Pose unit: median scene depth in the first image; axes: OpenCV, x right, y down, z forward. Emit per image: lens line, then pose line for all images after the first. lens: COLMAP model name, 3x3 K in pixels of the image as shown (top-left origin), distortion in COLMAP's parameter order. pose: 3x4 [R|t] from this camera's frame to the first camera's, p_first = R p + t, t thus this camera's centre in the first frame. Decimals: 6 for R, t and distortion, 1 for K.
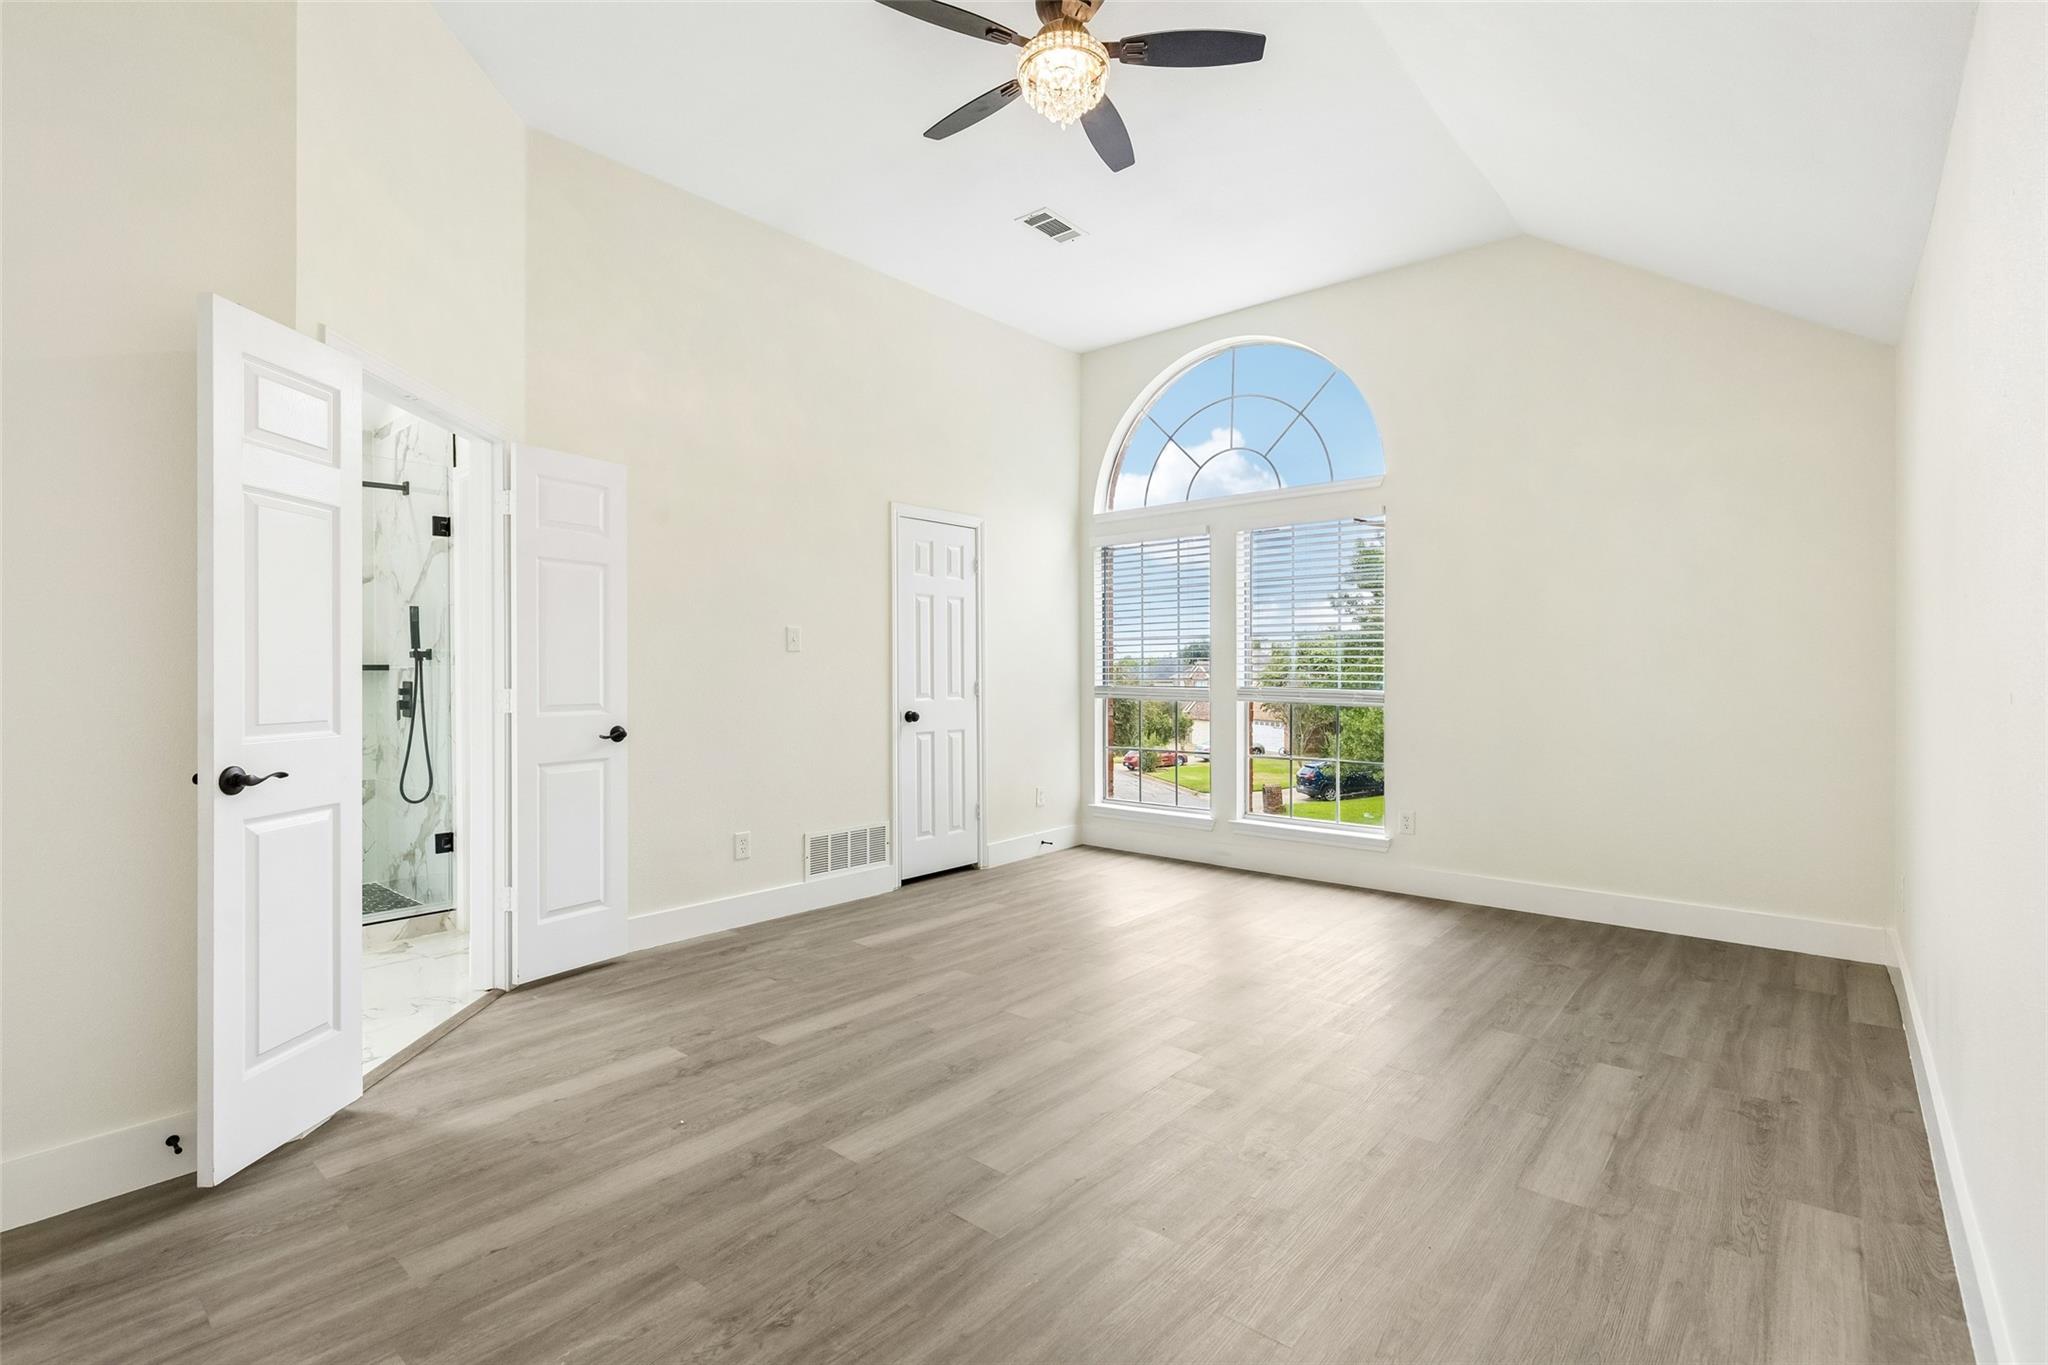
lens RADIAL K [[934.9, 0, 1028.5], [0, 934.9, 670.2], [0, 0, 1]] dist [0.001094, -0.001153]
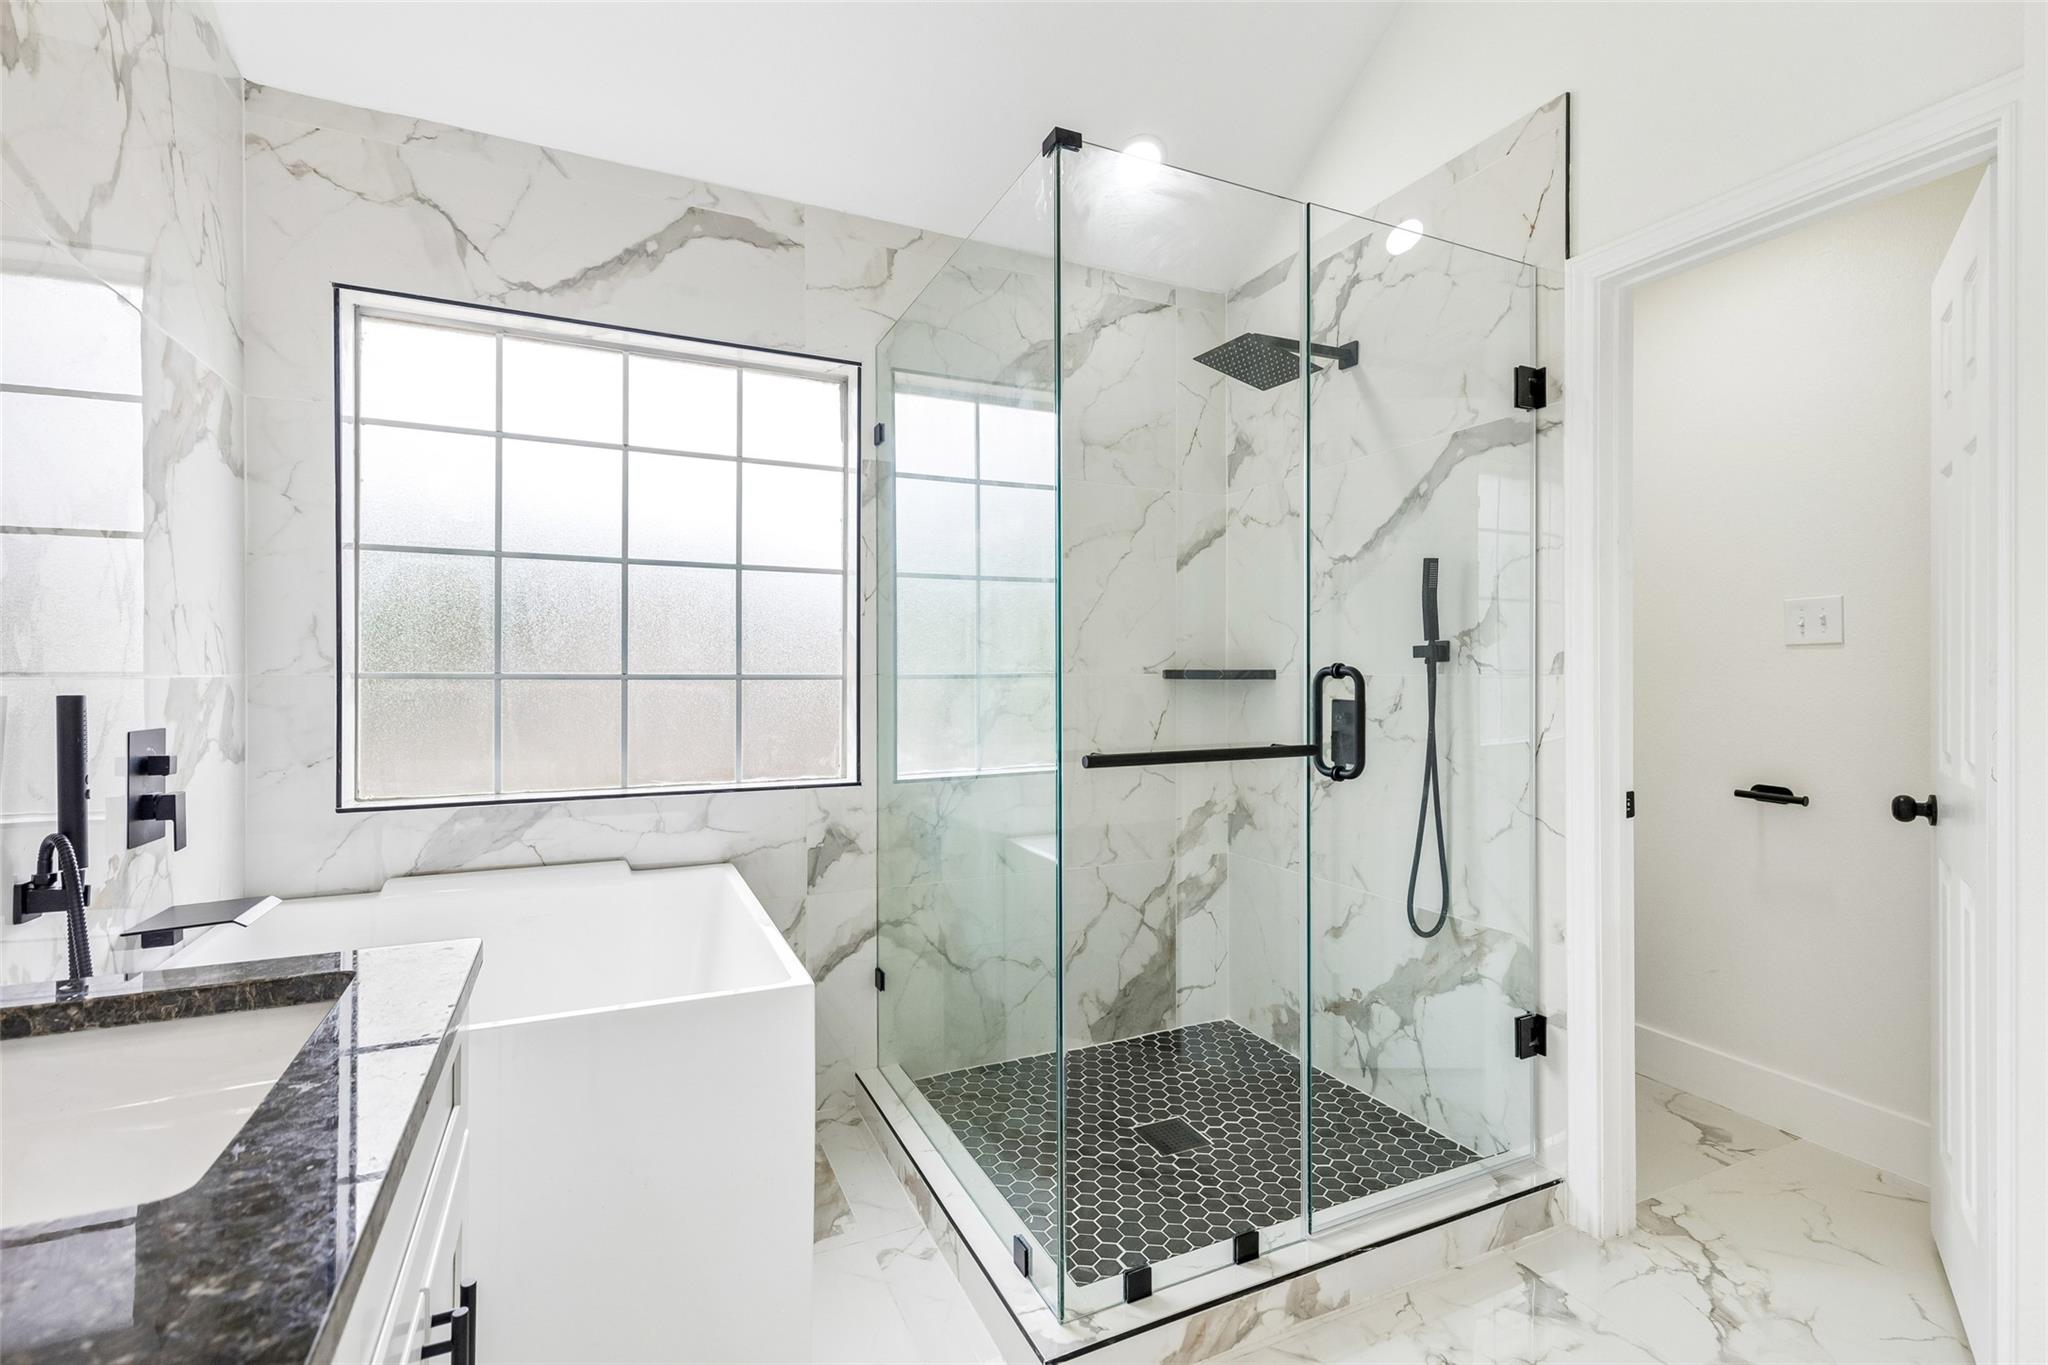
lens RADIAL K [[934.9, 0, 1028.5], [0, 934.9, 670.2], [0, 0, 1]] dist [0.001094, -0.001153]
pose [[0.914300, 0.001253, -0.405035, -0.543114], [-0.003426, 0.999983, -0.004639, -0.002051], [0.405023, 0.005629, 0.914289, 0.364871]]
